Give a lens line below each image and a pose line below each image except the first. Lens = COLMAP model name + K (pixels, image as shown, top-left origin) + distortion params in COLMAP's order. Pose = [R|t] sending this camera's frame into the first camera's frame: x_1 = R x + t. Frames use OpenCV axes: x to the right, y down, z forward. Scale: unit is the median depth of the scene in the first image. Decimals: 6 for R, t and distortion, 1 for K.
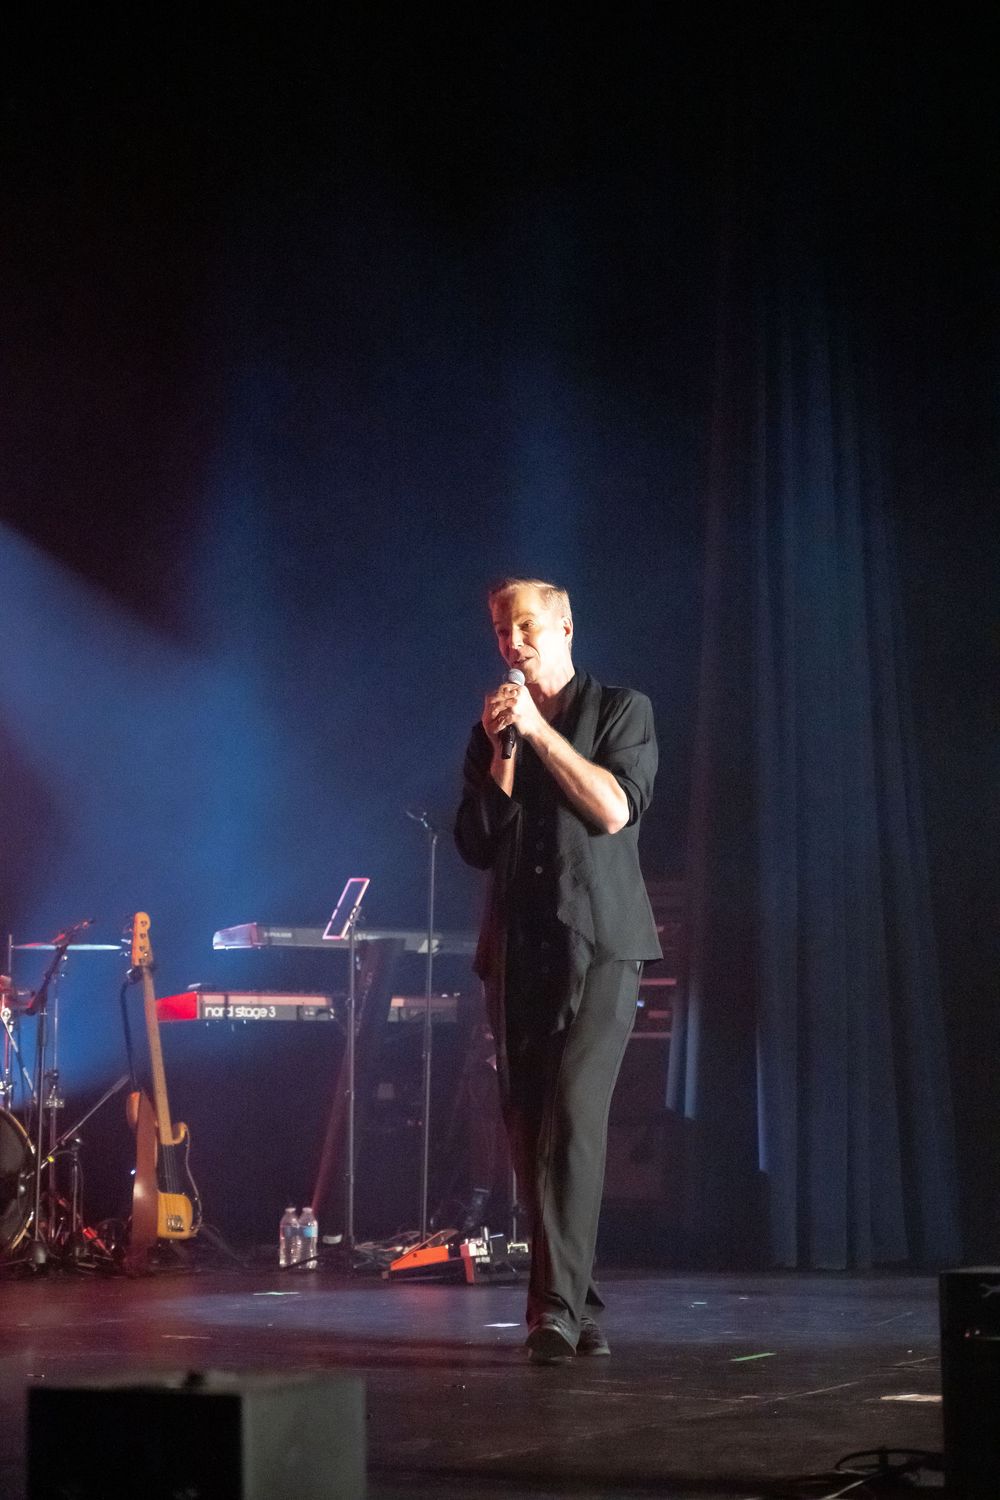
lens RADIAL K [[2946.1, 0, 496.0], [0, 2946.1, 750.4], [0, 0, 1]] dist [-0.015059, 0.000000]
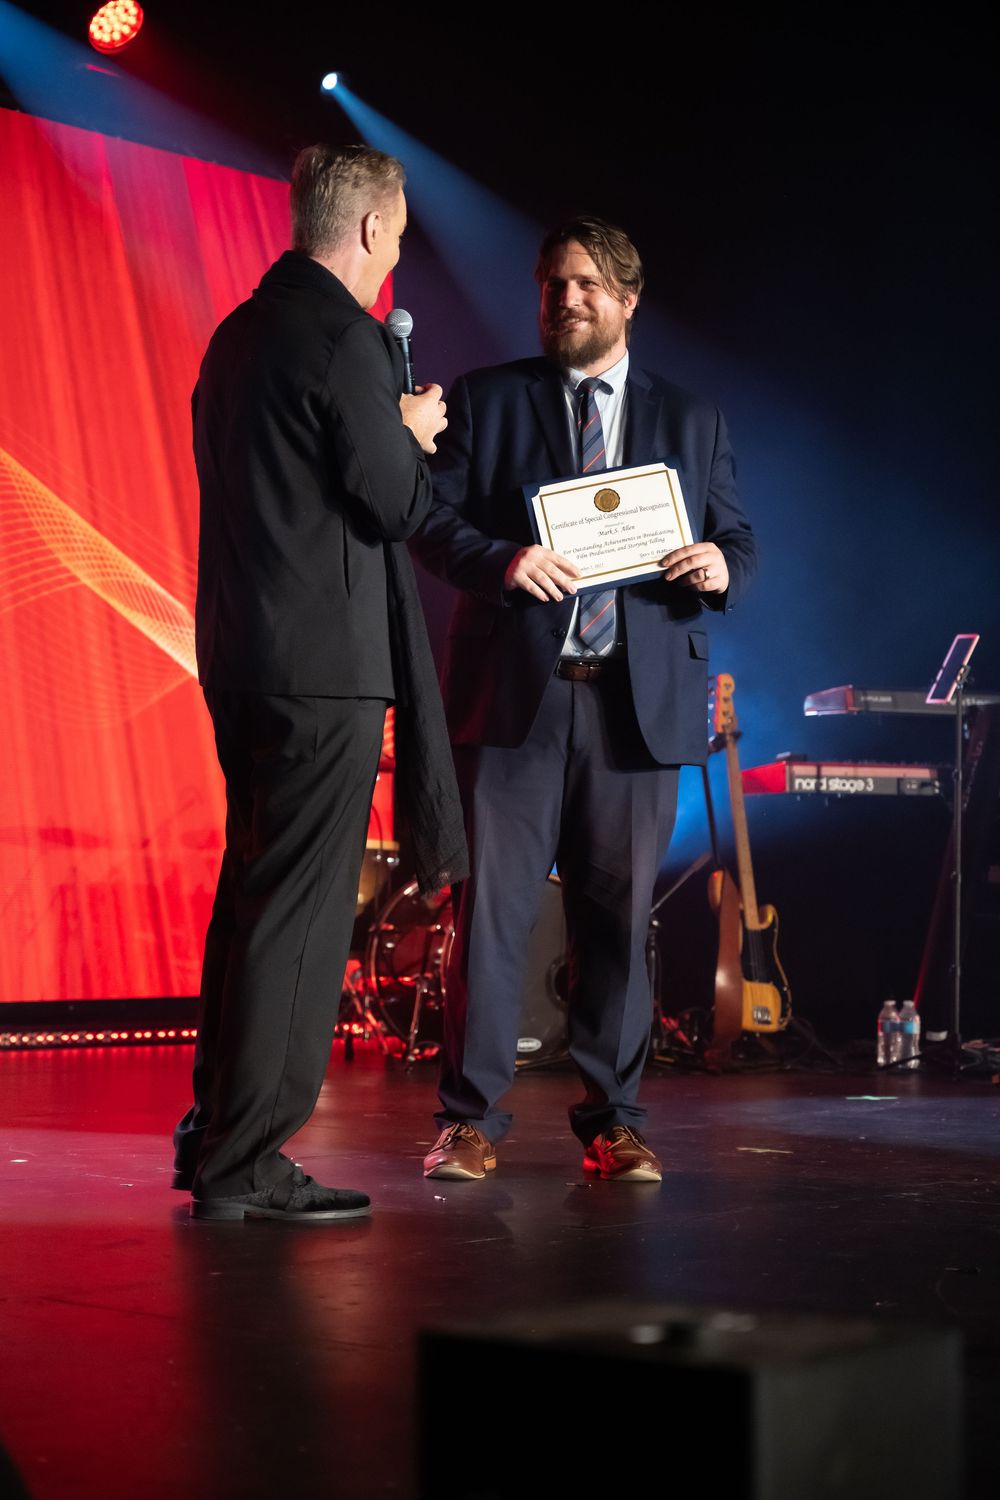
lens RADIAL K [[2946.1, 0, 503.3], [0, 2946.1, 751.4], [0, 0, 1]] dist [-0.015059, 0.000000]
pose [[0.979379, 0.006084, -0.201939, -0.003989], [0.008822, 0.997305, 0.072834, 0.012277], [0.201838, -0.073114, 0.976686, 0.100674]]
